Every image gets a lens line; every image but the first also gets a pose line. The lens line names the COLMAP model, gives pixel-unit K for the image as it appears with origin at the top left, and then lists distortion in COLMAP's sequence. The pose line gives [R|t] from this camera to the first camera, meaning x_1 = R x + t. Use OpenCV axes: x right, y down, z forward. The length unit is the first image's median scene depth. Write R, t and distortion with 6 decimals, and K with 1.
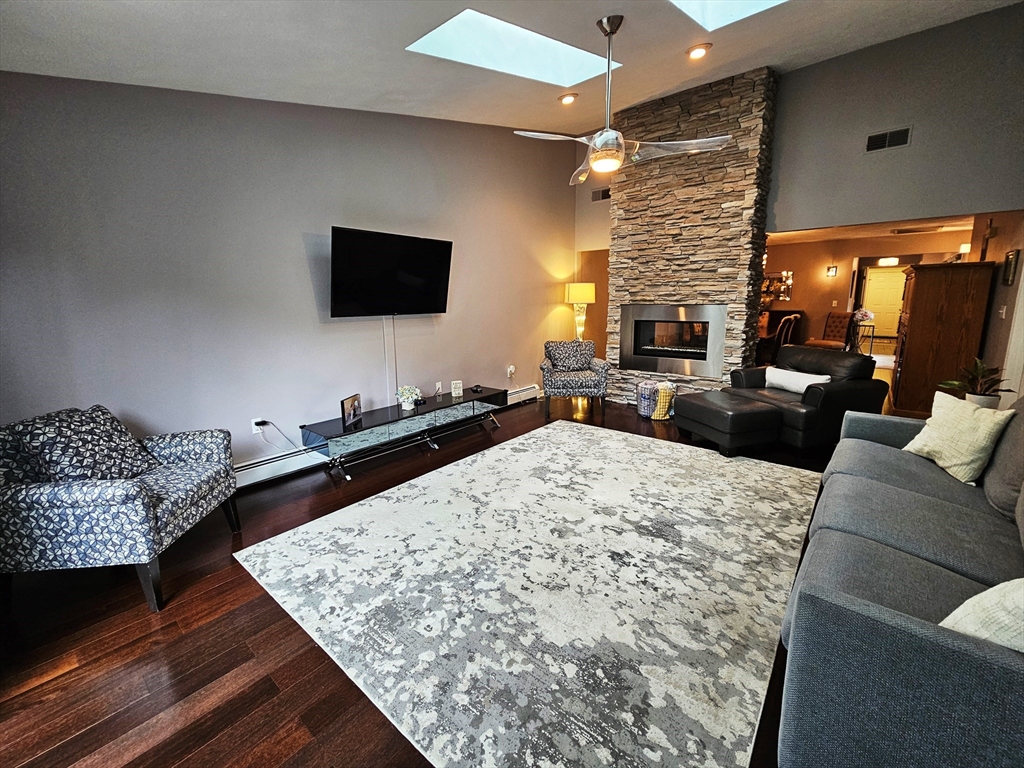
lens RADIAL K [[420.2, 0, 515.2], [0, 420.2, 371.9], [0, 0, 1]] dist [0.001821, -0.000335]
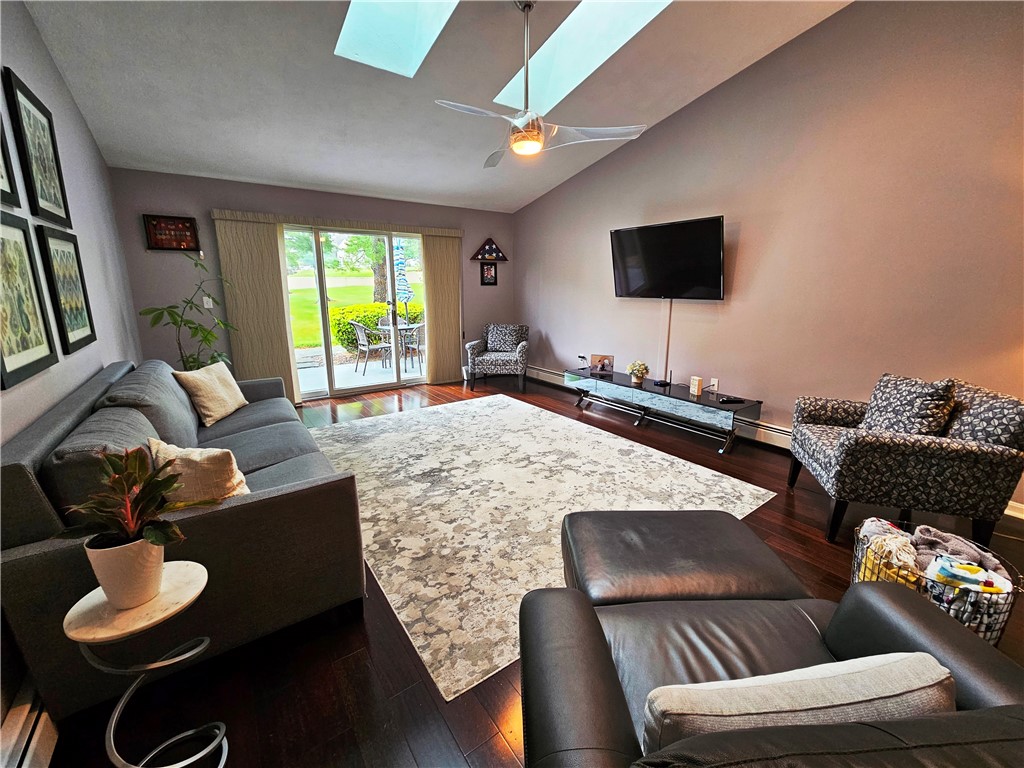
lens RADIAL K [[420.2, 0, 515.2], [0, 420.2, 371.9], [0, 0, 1]] dist [0.001821, -0.000335]
pose [[-0.250038, 0.208159, -0.945596, 1.039847], [-0.160443, 0.954208, 0.252479, -0.199141], [0.954850, 0.214843, -0.205190, 1.070896]]
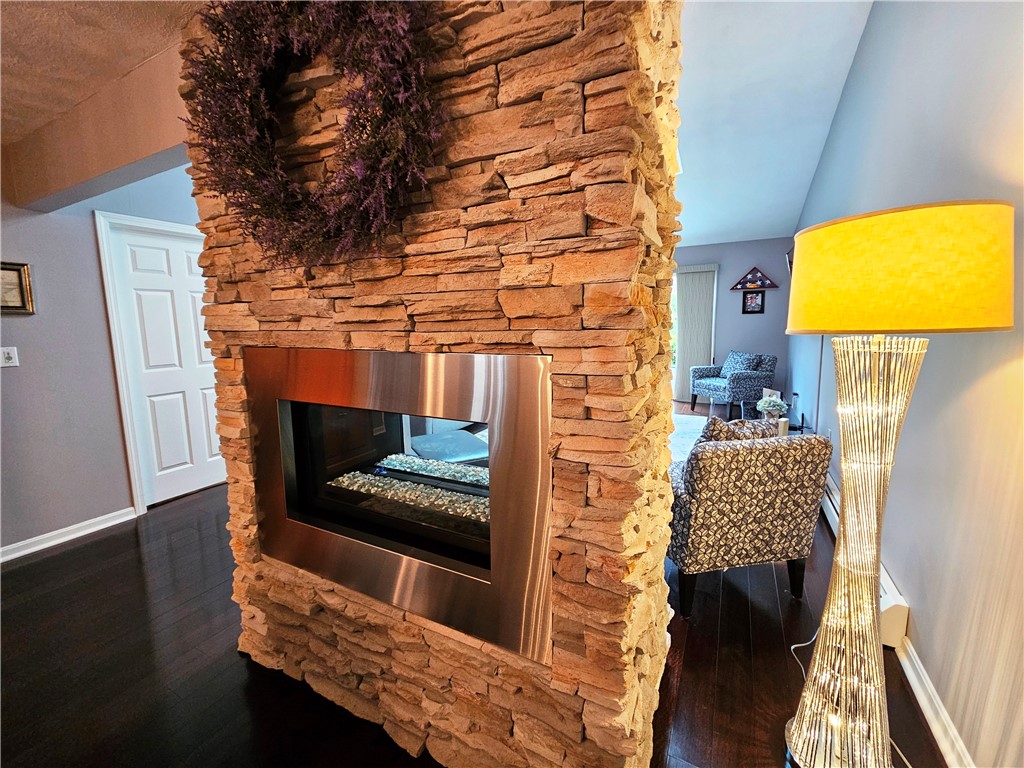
lens RADIAL K [[420.2, 0, 515.2], [0, 420.2, 371.9], [0, 0, 1]] dist [0.001821, -0.000335]
pose [[-0.976072, 0.057304, -0.209761, 0.643668], [-0.005485, 0.957856, 0.287197, -0.358140], [0.217378, 0.281475, -0.934622, 2.081265]]
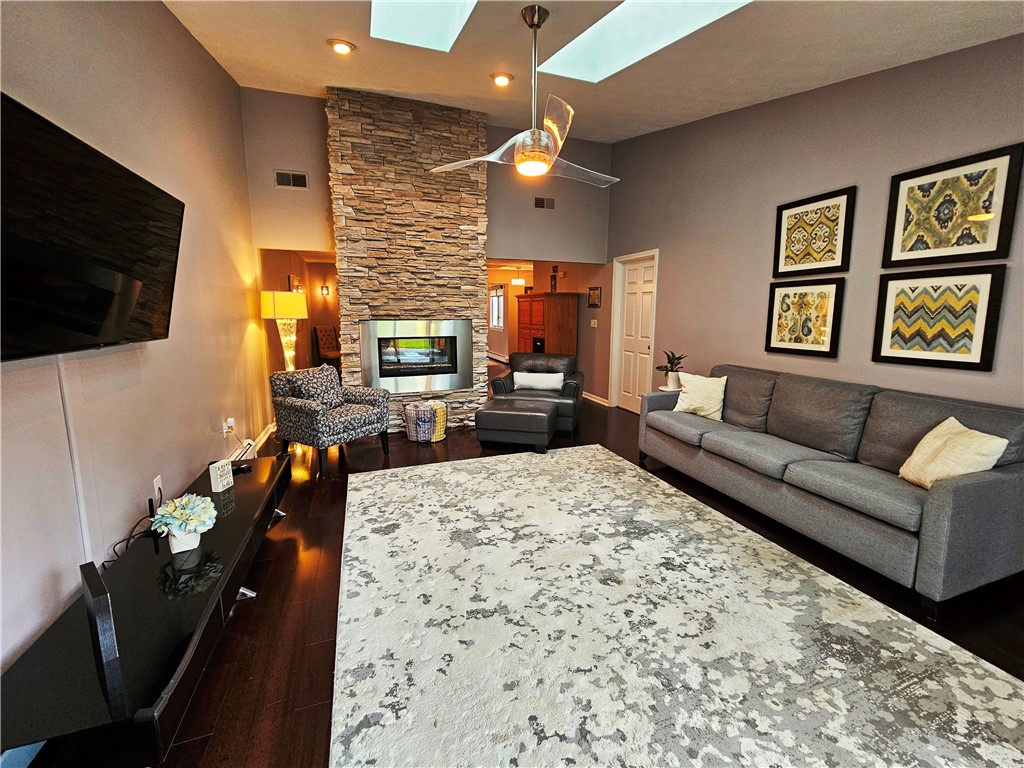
lens RADIAL K [[417.9, 0, 514.6], [0, 417.9, 372.1], [0, 0, 1]] dist [0.000851, -0.000427]
pose [[0.506108, -0.112534, 0.855097, -0.521228], [0.138711, 0.989165, 0.048079, -0.088287], [-0.851243, 0.094279, 0.516234, 0.507586]]
